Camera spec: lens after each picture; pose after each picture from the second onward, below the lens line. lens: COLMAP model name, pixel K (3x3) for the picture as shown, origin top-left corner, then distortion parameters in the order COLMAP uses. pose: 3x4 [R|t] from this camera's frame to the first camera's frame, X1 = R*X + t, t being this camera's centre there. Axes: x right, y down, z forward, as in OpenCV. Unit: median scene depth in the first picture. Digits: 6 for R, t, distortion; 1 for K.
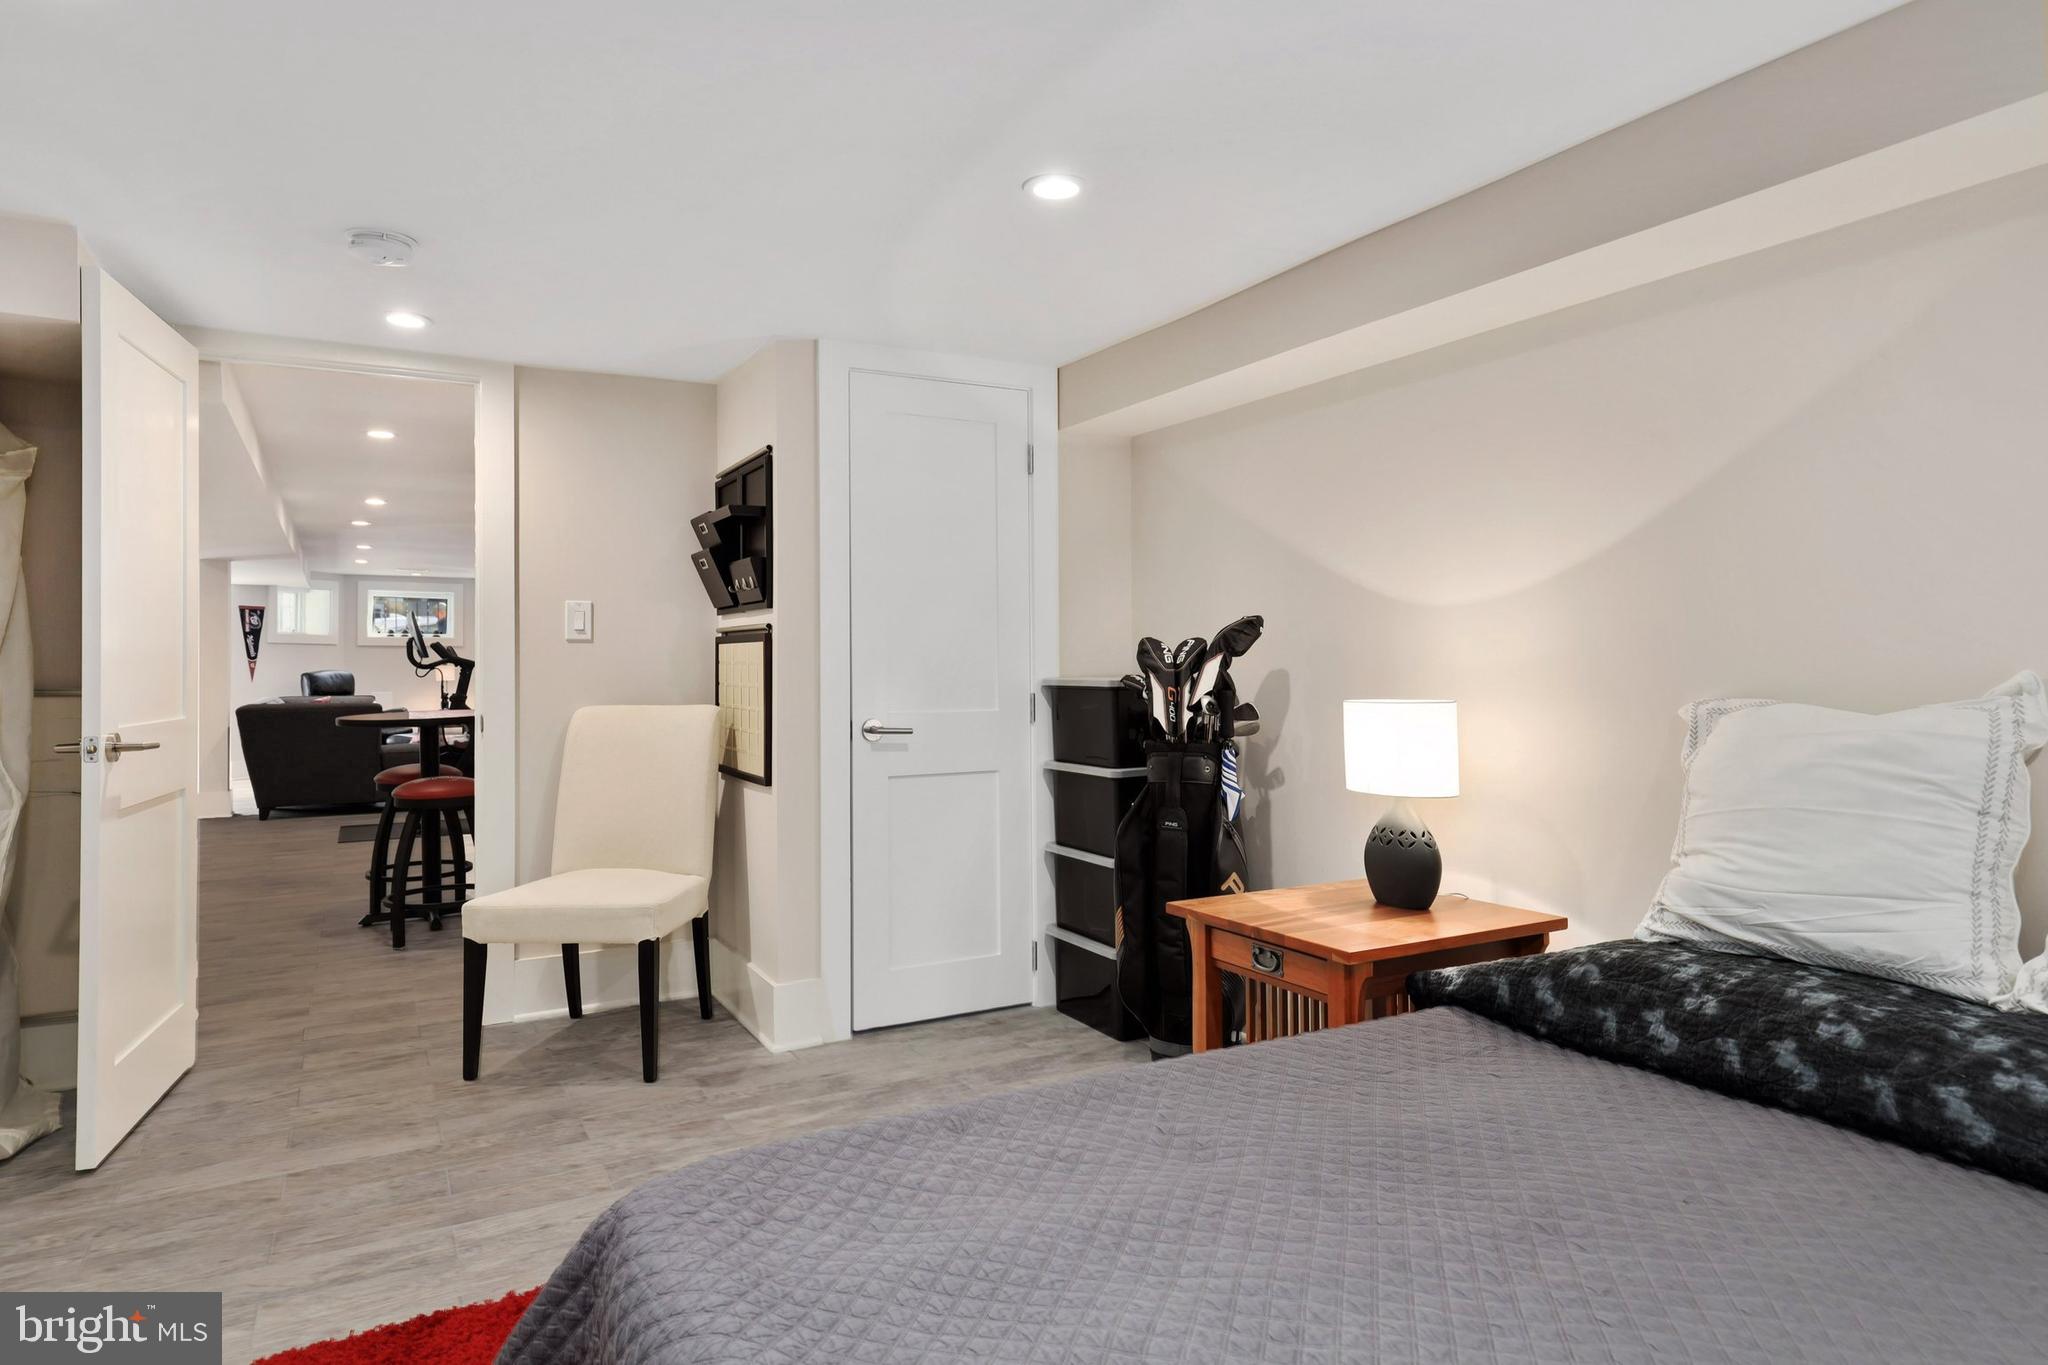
lens RADIAL K [[1207.3, 0, 1025.6], [0, 1207.3, 677.2], [0, 0, 1]] dist [0.001458, 0.000168]
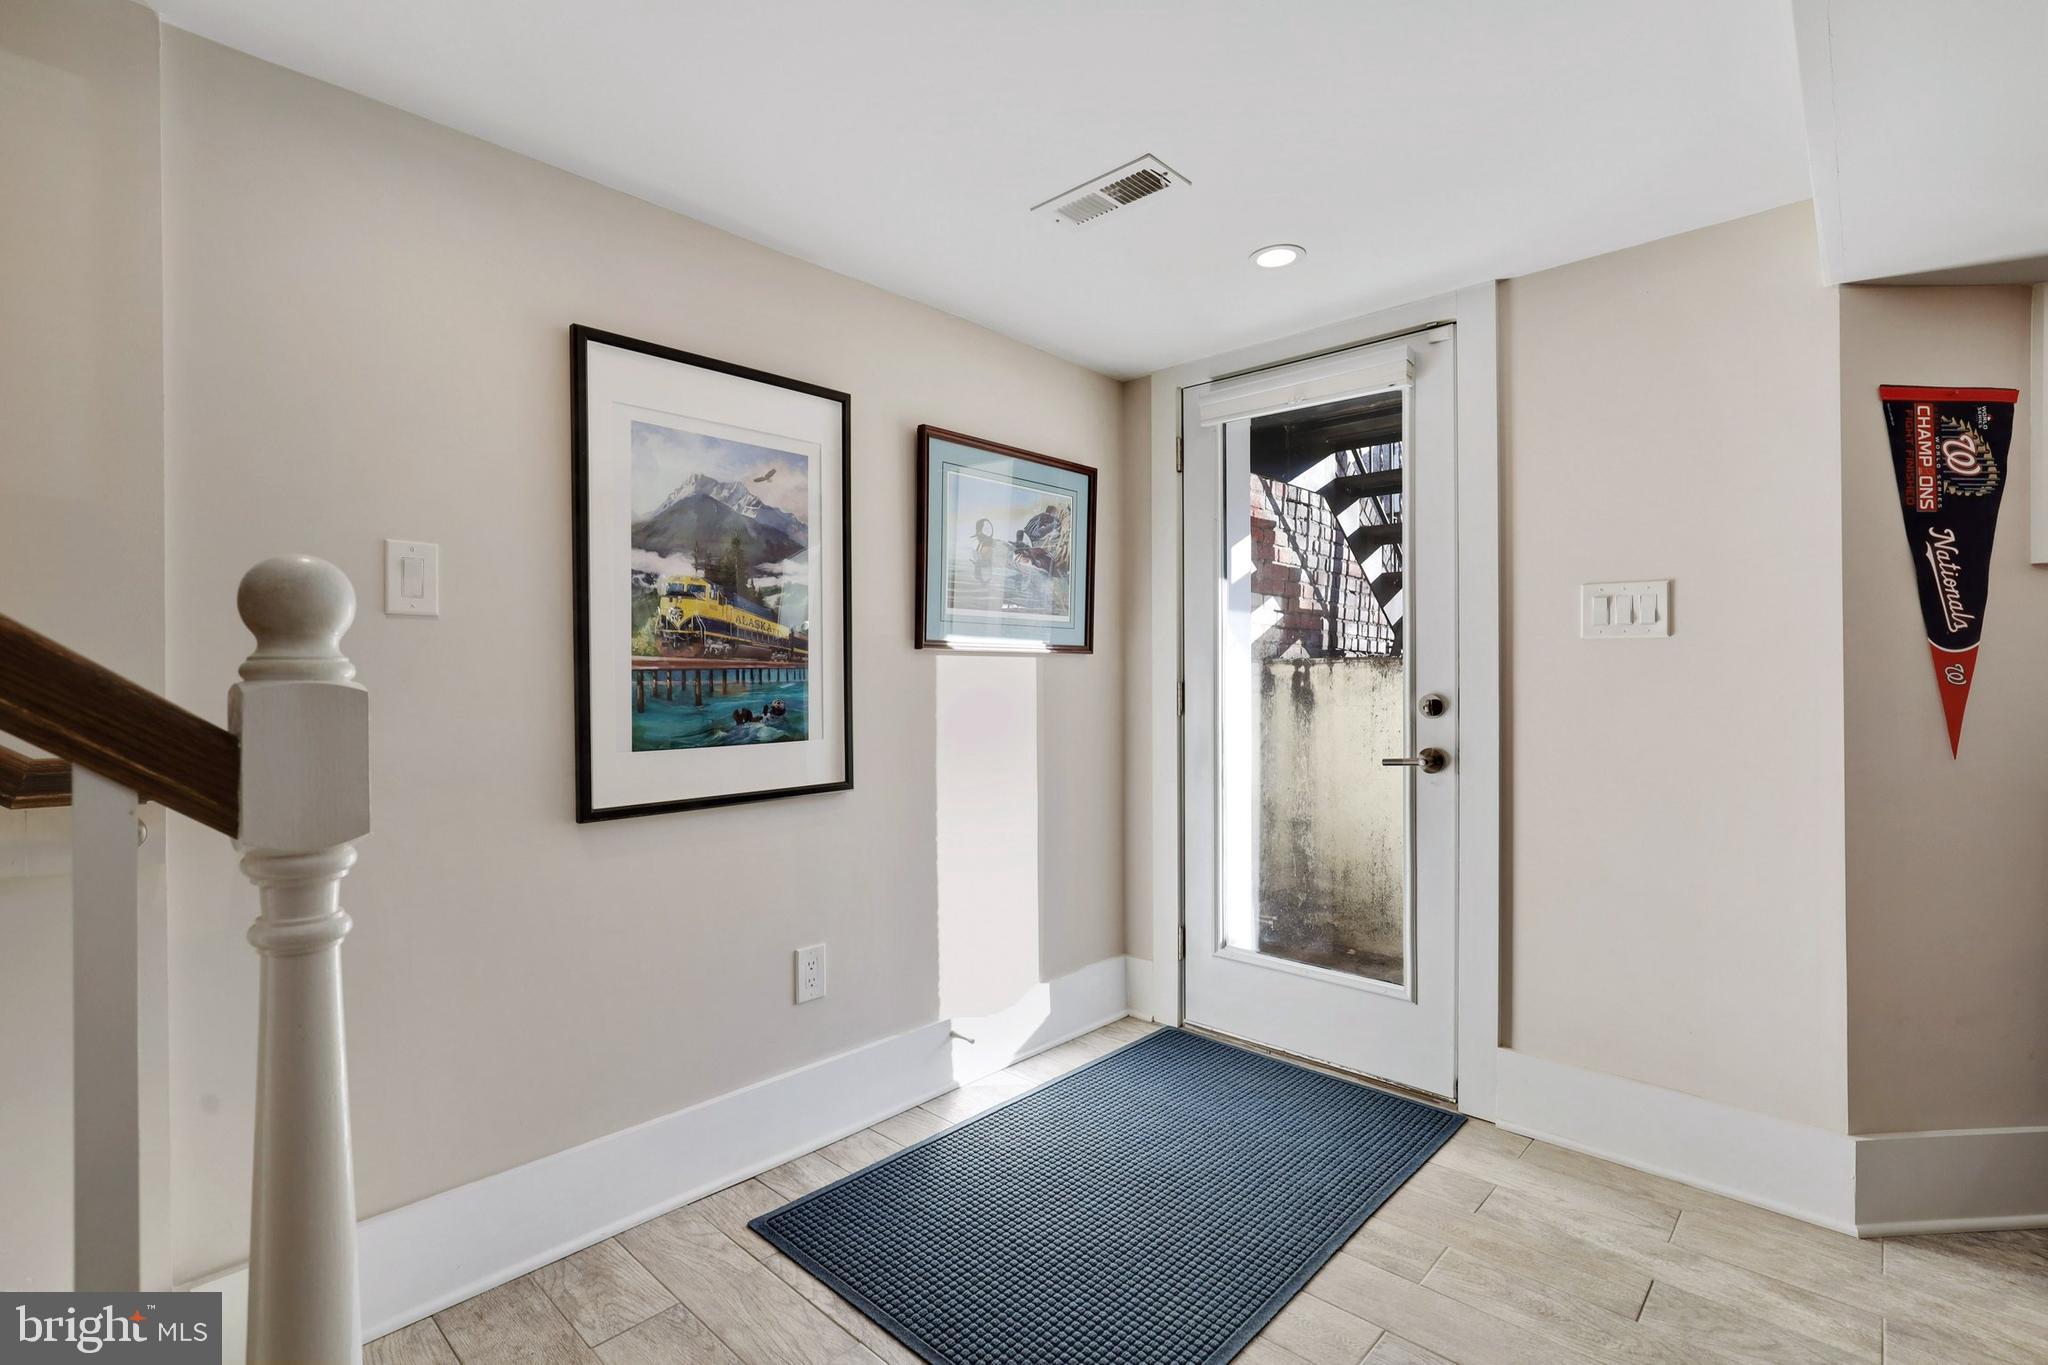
lens RADIAL K [[930.8, 0, 1023.8], [0, 930.8, 679.1], [0, 0, 1]] dist [-0.000511, -0.000024]
pose [[0.303094, 0.001139, -0.952960, -0.536282], [-0.000522, 0.999999, 0.001030, -0.009135], [0.952961, 0.000185, 0.303094, 0.800462]]
